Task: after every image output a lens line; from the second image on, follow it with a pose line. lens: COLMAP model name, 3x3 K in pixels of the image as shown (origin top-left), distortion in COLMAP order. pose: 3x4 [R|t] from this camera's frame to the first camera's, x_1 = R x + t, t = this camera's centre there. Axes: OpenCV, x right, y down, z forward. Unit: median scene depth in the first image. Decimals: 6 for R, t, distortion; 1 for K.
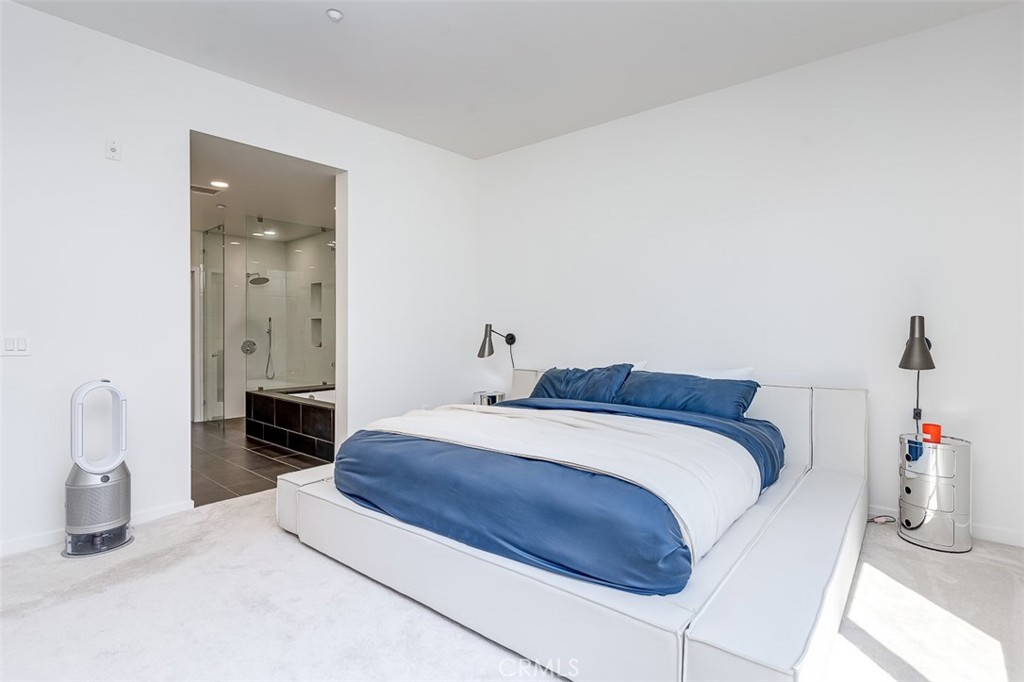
lens RADIAL K [[503.0, 0, 508.1], [0, 503.0, 335.2], [0, 0, 1]] dist [-0.000238, -0.002629]
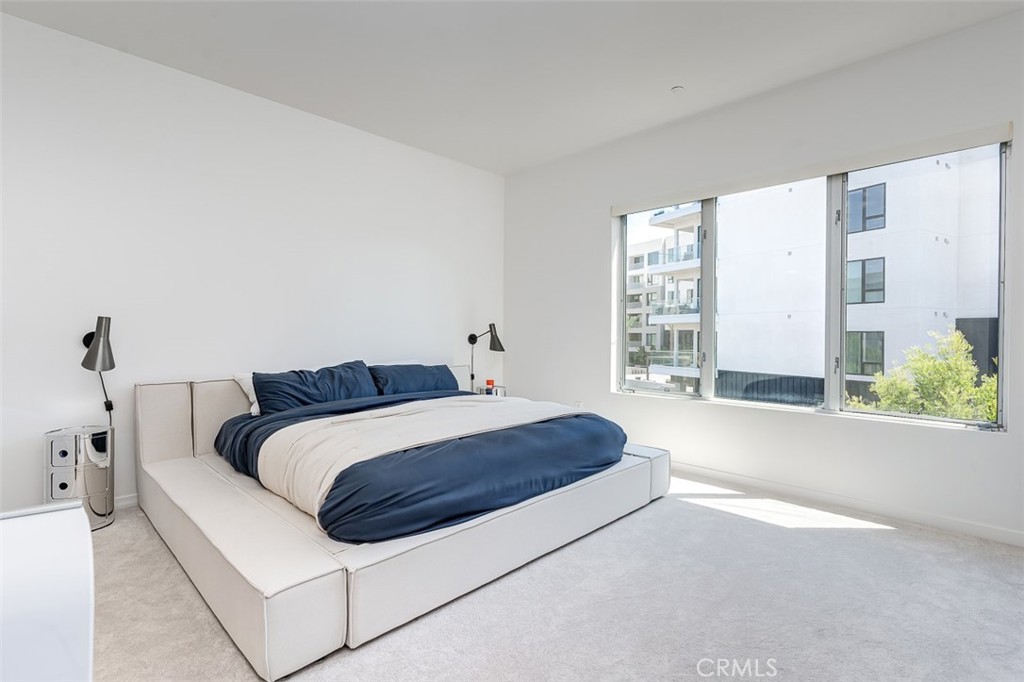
lens RADIAL K [[503.0, 0, 508.1], [0, 503.0, 337.6], [0, 0, 1]] dist [-0.000238, -0.002629]
pose [[0.097727, -0.014753, 0.995104, -1.168915], [0.011170, 0.999843, 0.013726, -0.012347], [-0.995151, 0.009774, 0.097877, 0.804260]]
